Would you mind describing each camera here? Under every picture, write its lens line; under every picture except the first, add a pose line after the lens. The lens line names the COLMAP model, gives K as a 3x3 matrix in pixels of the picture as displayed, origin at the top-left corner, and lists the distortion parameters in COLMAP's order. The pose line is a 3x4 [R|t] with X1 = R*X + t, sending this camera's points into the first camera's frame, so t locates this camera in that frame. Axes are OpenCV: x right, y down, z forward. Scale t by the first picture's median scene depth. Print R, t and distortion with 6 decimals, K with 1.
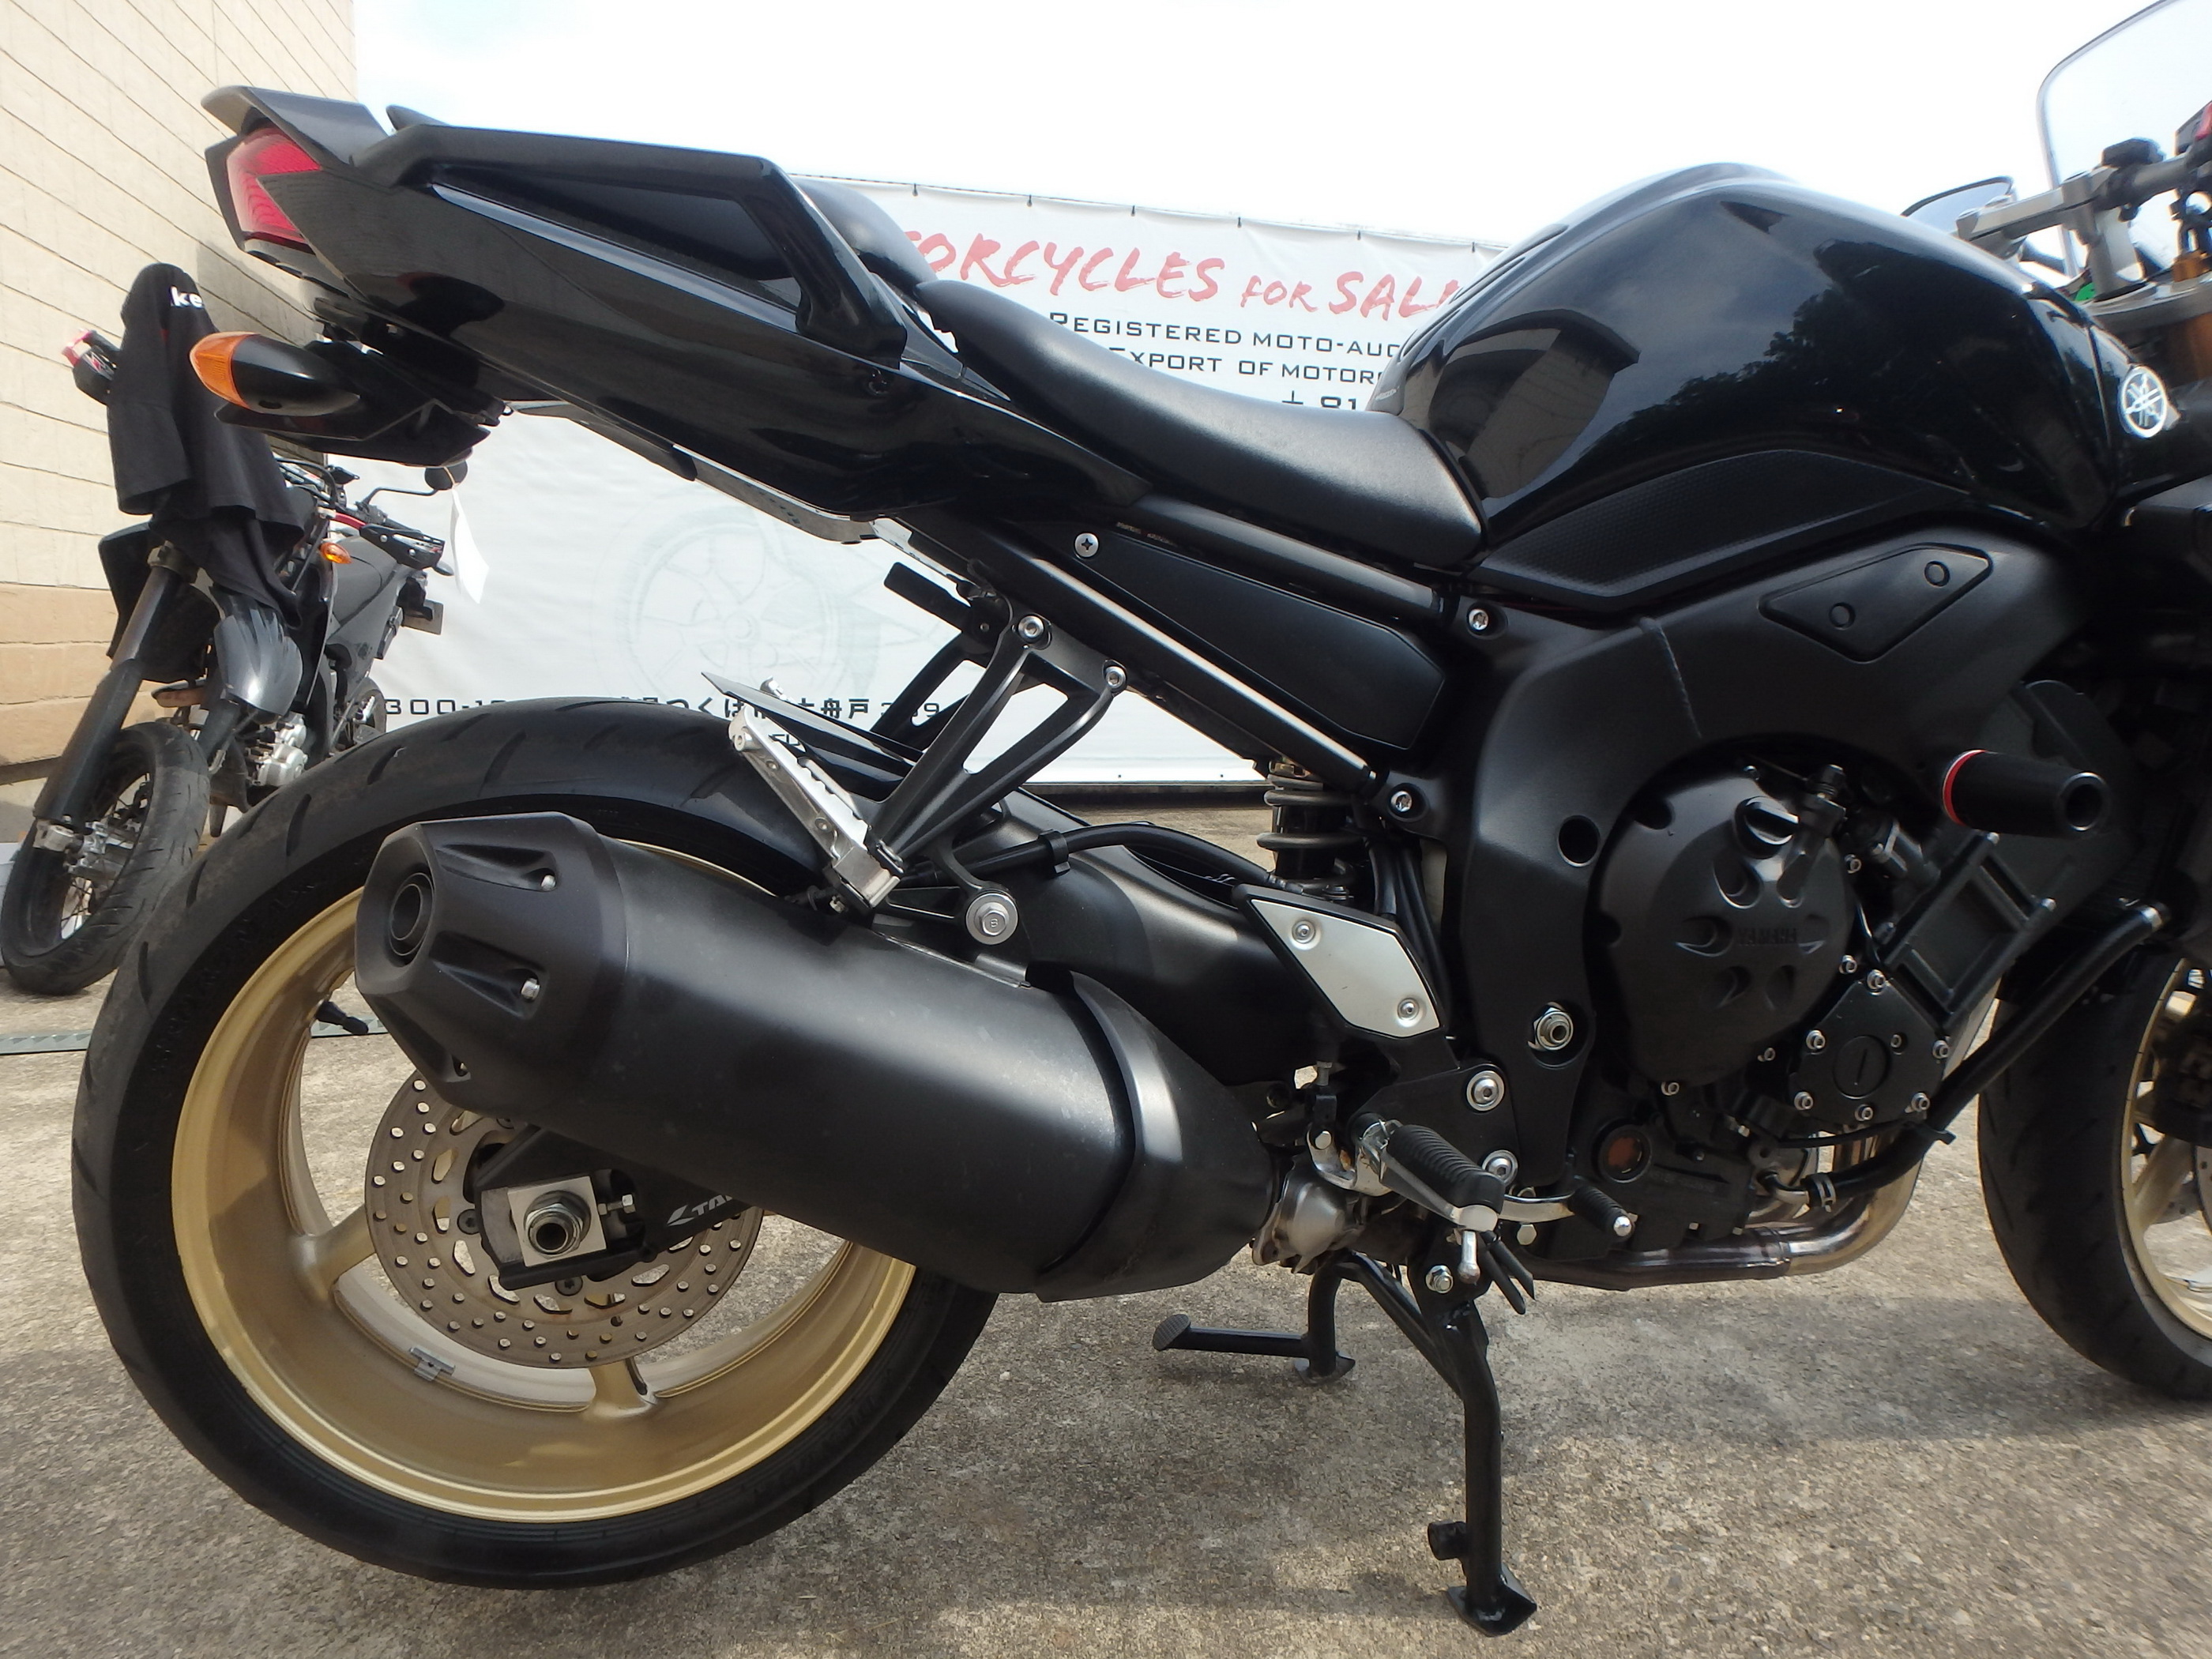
lens RADIAL K [[1371.4, 0, 1100.6], [0, 1371.4, 822.4], [0, 0, 1]] dist [-0.041863, 0.011332]
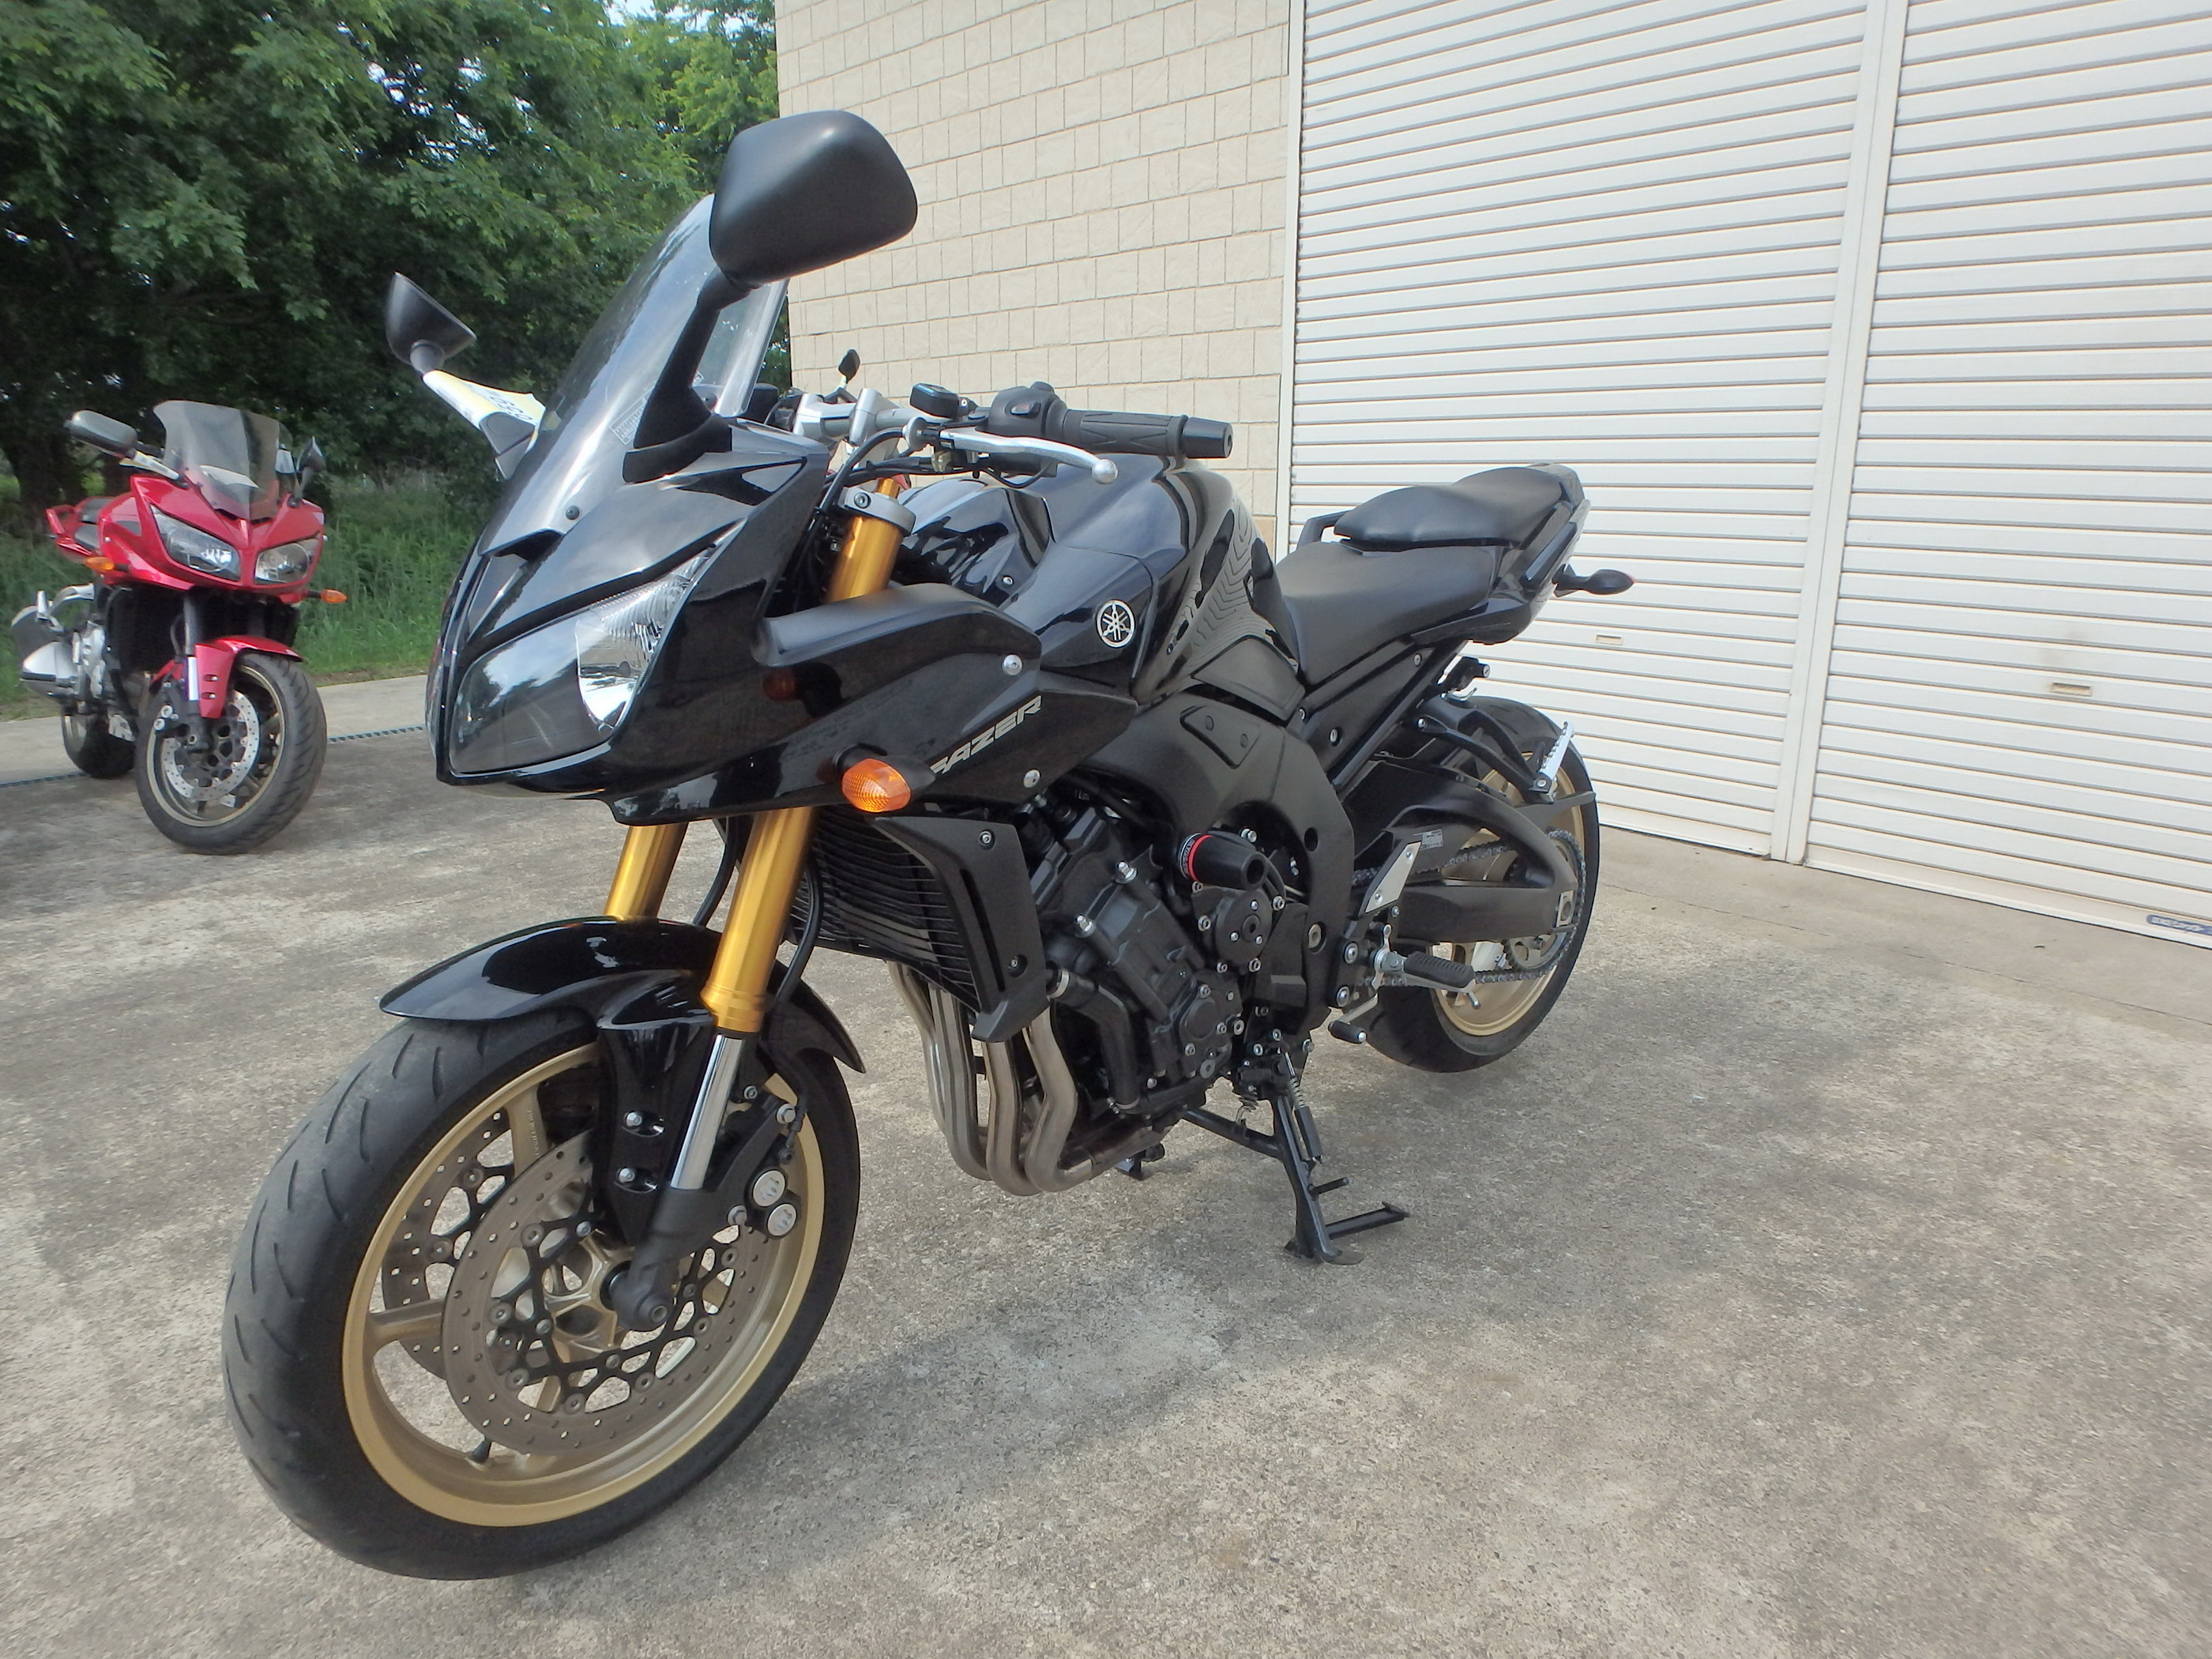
lens RADIAL K [[1371.4, 0, 1132.6], [0, 1371.4, 821.6], [0, 0, 1]] dist [-0.041863, 0.011332]
pose [[-0.845742, 0.123067, -0.519206, 1.184571], [-0.084793, 0.929678, 0.358482, -0.588977], [0.526812, 0.347208, -0.775832, 2.227996]]
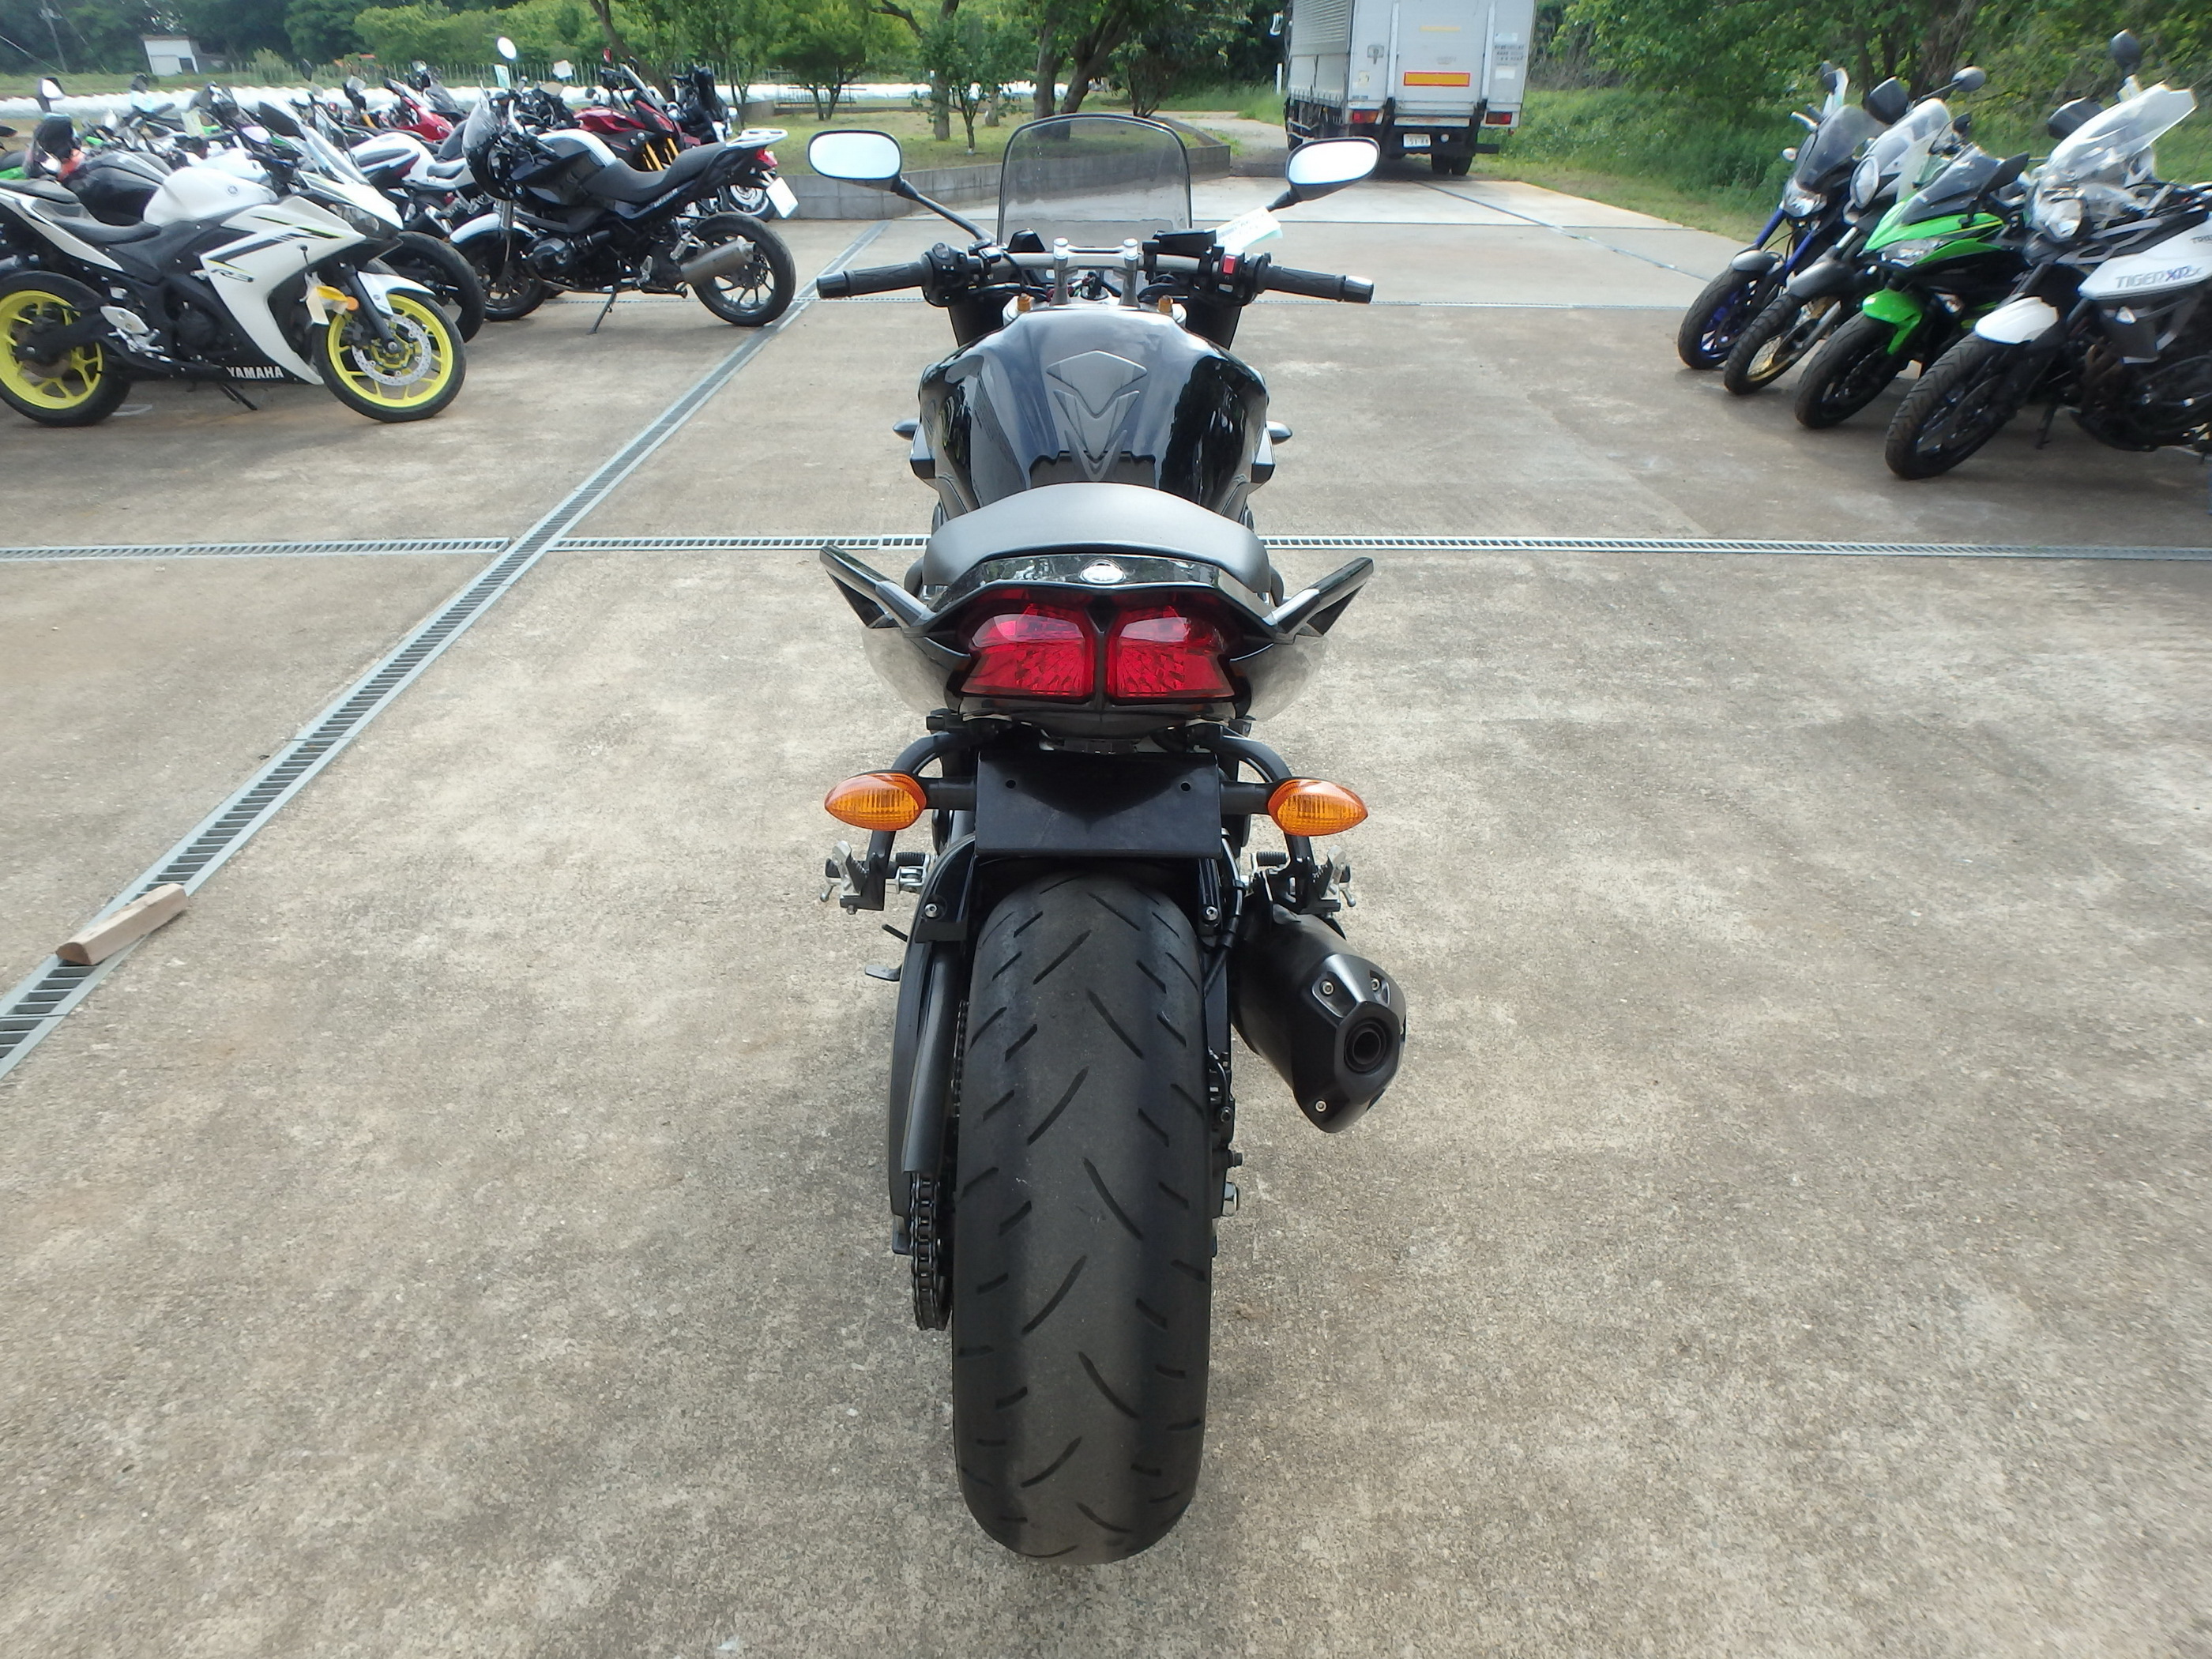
lens RADIAL K [[1371.4, 0, 1118.3], [0, 1371.4, 807.9], [0, 0, 1]] dist [-0.041863, 0.011332]
pose [[0.189208, -0.476832, 0.858389, -1.215175], [0.125757, 0.878747, 0.460422, -0.656802], [-0.973851, 0.020833, 0.226231, 0.581032]]
